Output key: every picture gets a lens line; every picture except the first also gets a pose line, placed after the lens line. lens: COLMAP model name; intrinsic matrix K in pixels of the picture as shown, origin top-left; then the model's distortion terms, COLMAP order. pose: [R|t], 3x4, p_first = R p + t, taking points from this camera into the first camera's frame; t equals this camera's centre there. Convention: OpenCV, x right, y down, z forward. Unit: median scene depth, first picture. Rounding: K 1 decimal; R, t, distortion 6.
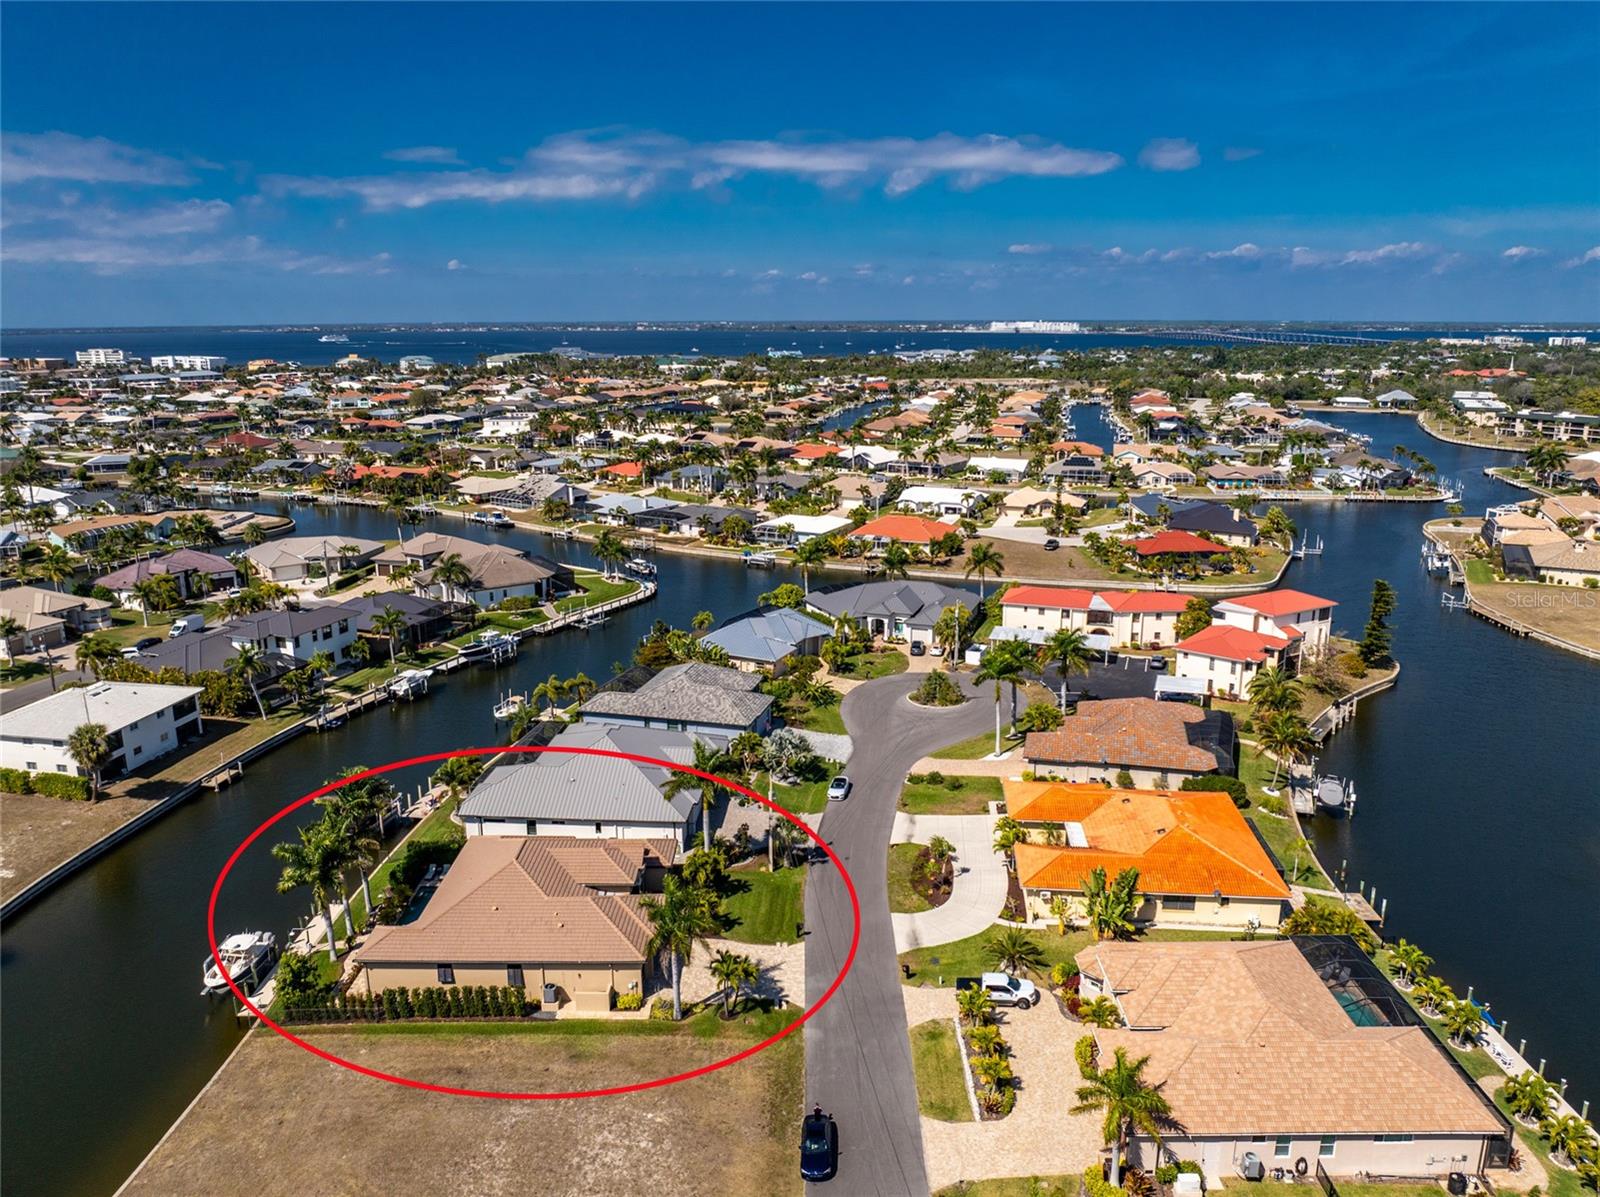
lens RADIAL K [[1124.2, 0, 800.0], [0, 1124.2, 598.5], [0, 0, 1]] dist [-0.036363, -0.004272]
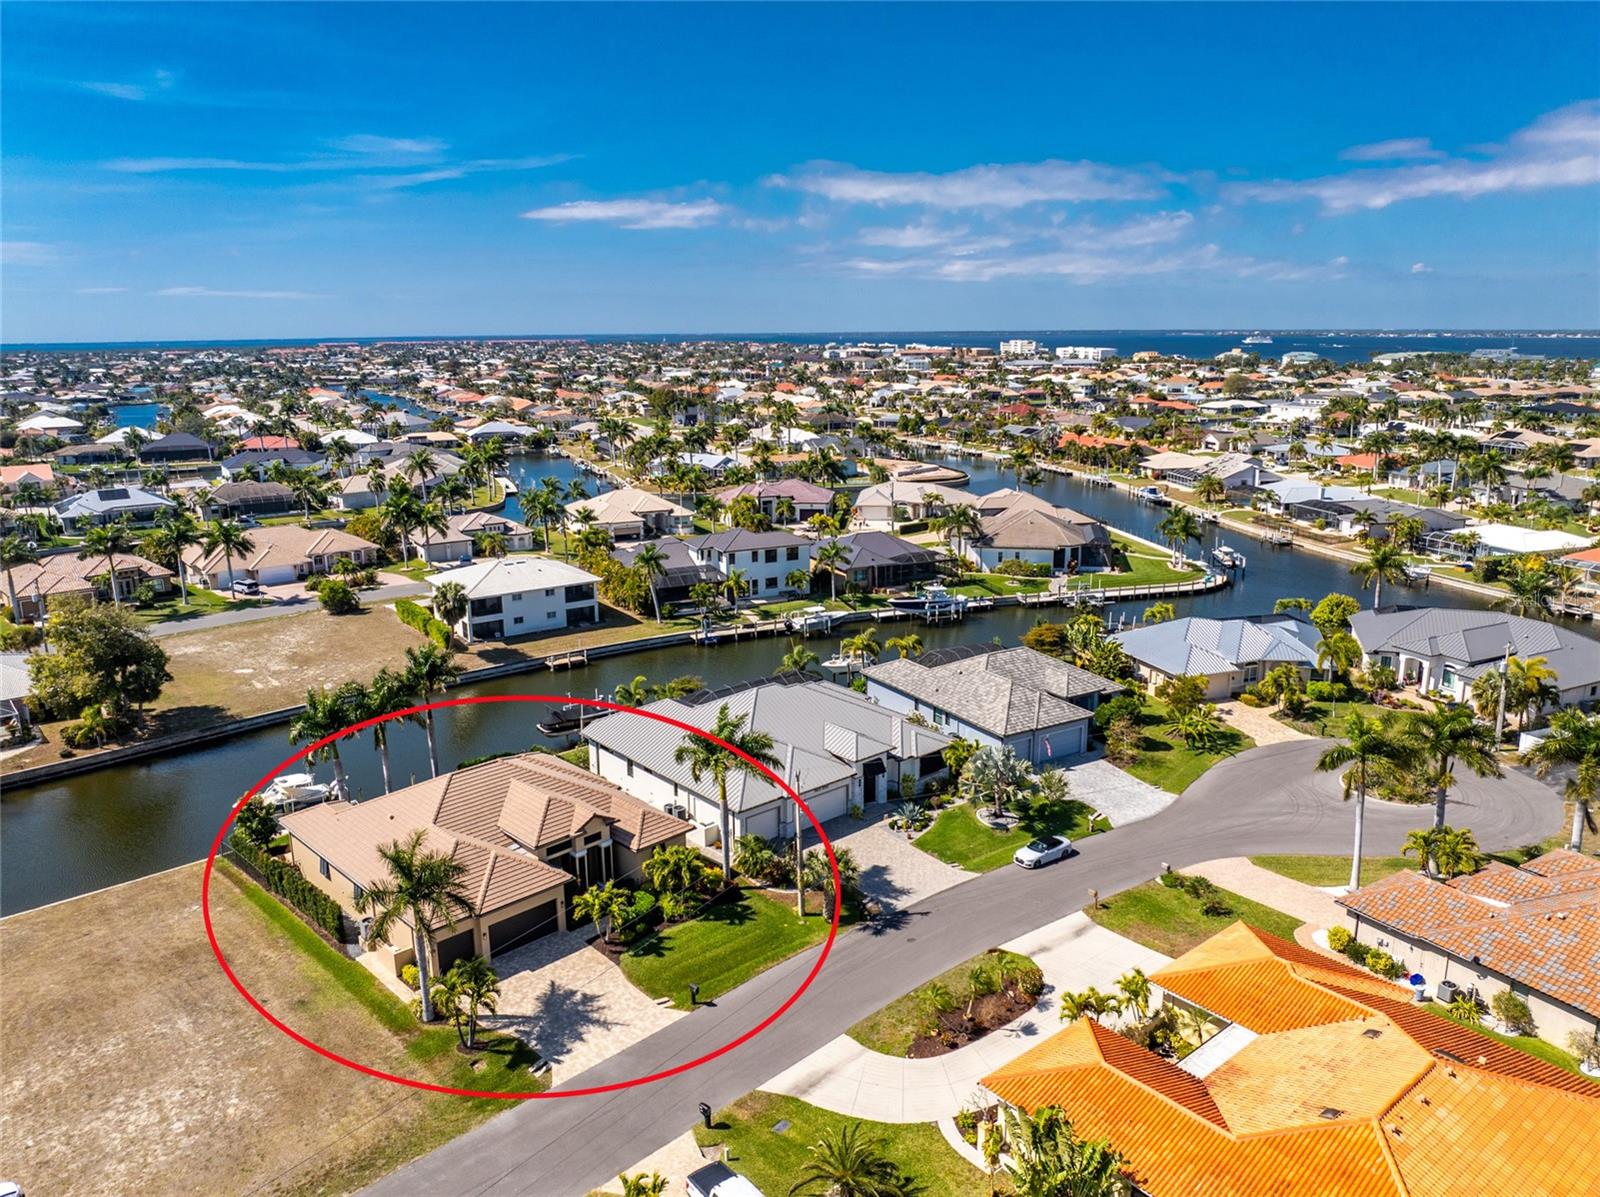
lens RADIAL K [[1124.0, 0, 804.2], [0, 1124.0, 567.4], [0, 0, 1]] dist [-0.035023, 0.000624]
pose [[0.708478, 0.141293, -0.691444, 0.284796], [-0.163359, 0.985977, 0.034095, 0.002013], [0.686566, 0.088798, 0.721625, 0.310897]]
